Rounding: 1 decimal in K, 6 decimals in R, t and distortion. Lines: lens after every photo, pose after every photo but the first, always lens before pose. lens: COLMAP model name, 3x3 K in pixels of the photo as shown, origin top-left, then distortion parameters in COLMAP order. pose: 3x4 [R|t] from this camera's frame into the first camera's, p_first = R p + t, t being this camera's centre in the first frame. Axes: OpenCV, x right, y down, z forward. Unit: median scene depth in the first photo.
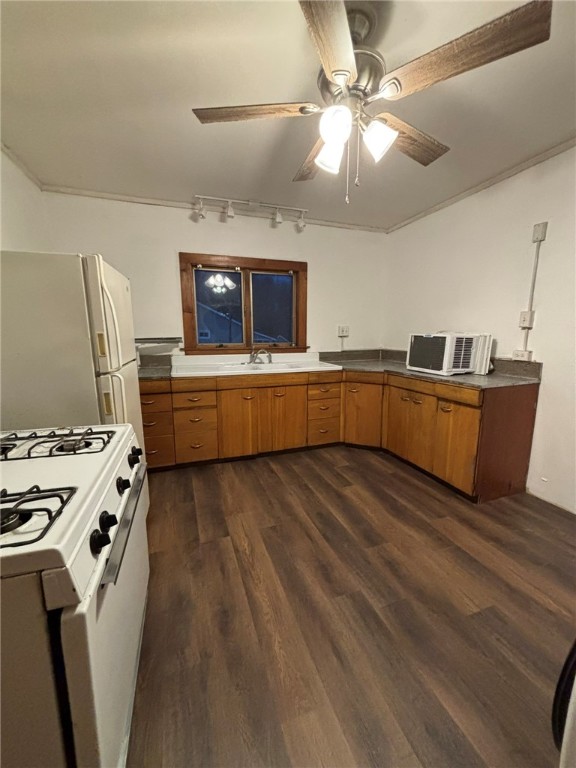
lens RADIAL K [[312.7, 0, 288.0], [0, 312.7, 384.0], [0, 0, 1]] dist [-0.001131, 0.000274]
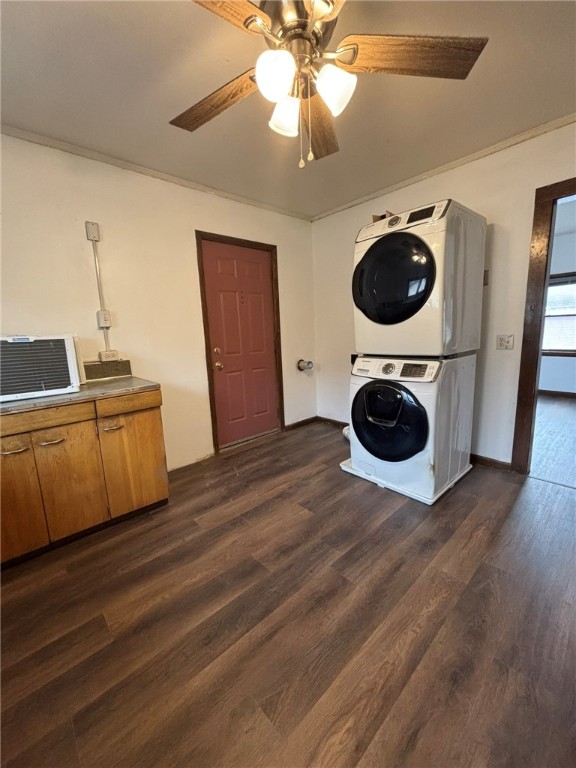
lens RADIAL K [[312.7, 0, 288.0], [0, 312.7, 384.0], [0, 0, 1]] dist [-0.001131, 0.000274]
pose [[-0.398548, -0.139914, 0.906412, -0.345144], [0.188125, 0.954810, 0.230103, -0.116517], [-0.897646, 0.262226, -0.354216, 0.791511]]
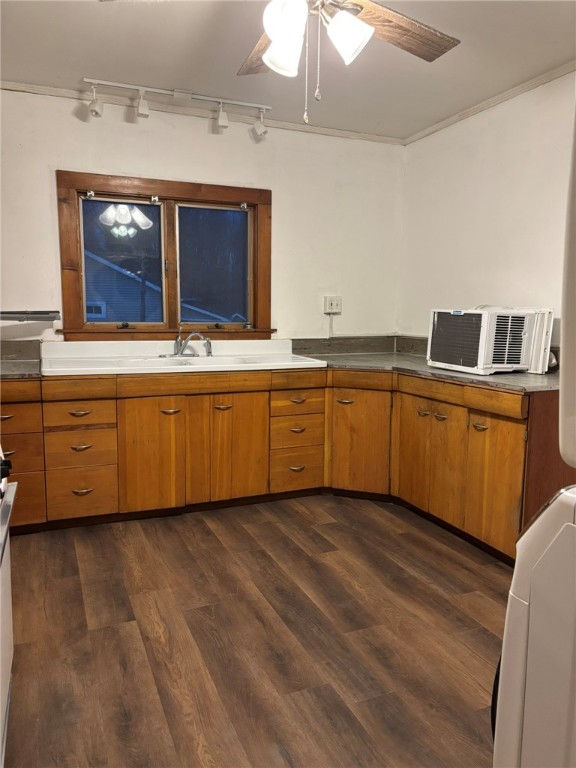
lens RADIAL K [[582.9, 0, 283.0], [0, 582.9, 390.1], [0, 0, 1]] dist [0.002637, 0.007776]
pose [[0.998681, 0.004148, 0.051180, 0.037851], [-0.002909, 0.999701, -0.024260, 0.033572], [-0.051265, 0.024079, 0.998395, -0.159613]]
